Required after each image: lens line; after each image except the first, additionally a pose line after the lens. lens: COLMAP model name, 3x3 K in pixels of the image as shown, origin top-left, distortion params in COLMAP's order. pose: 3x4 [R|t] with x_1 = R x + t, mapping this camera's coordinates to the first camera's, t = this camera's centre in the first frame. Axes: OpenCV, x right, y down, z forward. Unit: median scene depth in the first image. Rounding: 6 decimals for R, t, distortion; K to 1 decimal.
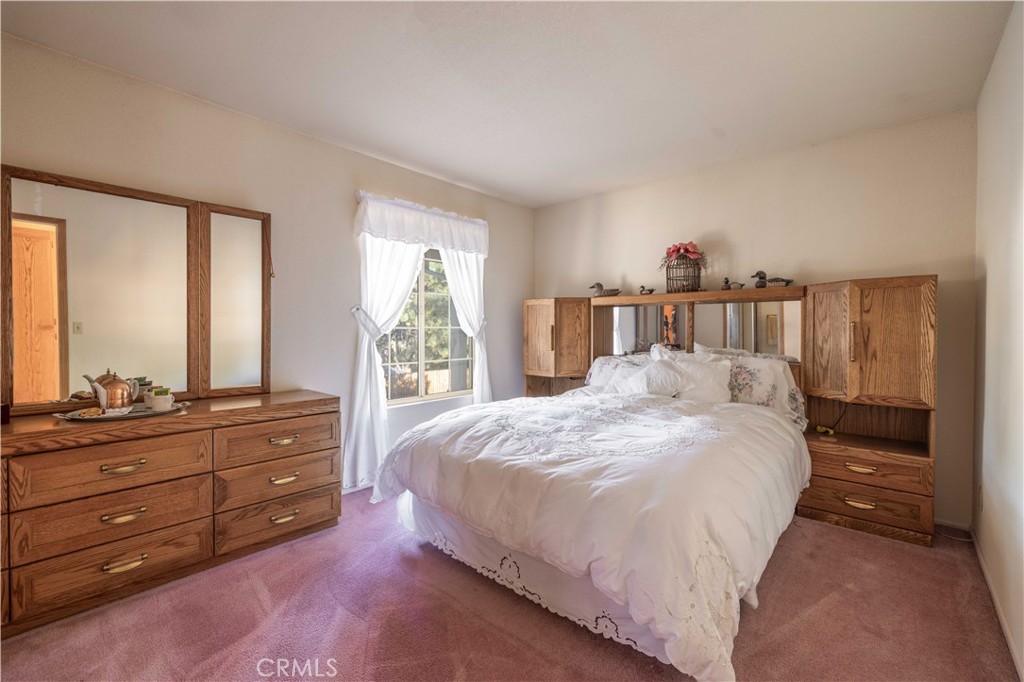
lens RADIAL K [[434.3, 0, 493.8], [0, 434.3, 336.6], [0, 0, 1]] dist [0.000285, -0.000050]
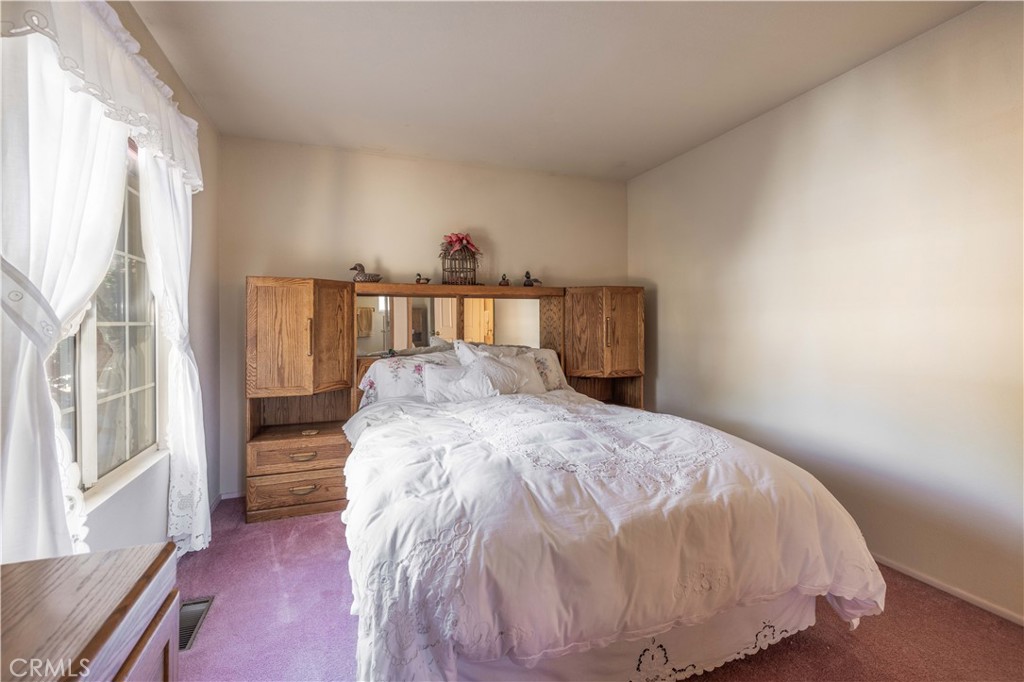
lens RADIAL K [[443.6, 0, 510.5], [0, 443.6, 319.9], [0, 0, 1]] dist [-0.001902, -0.000348]
pose [[0.461051, 0.004238, 0.887363, -0.423241], [0.020399, 0.999674, -0.015373, -0.008531], [-0.887139, 0.025189, 0.460814, 0.510835]]
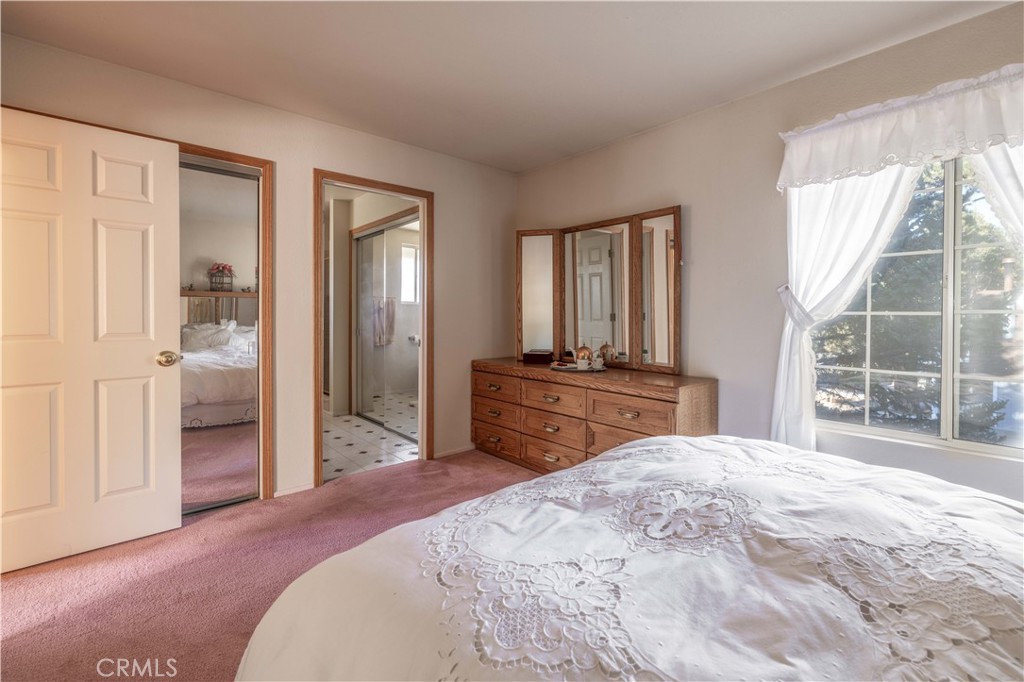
lens RADIAL K [[443.6, 0, 510.5], [0, 443.6, 319.9], [0, 0, 1]] dist [-0.001902, -0.000348]
pose [[-0.095887, 0.007444, -0.995364, 0.509280], [-0.013065, 0.999876, 0.008737, -0.008457], [0.995306, 0.013842, -0.095778, 0.595512]]
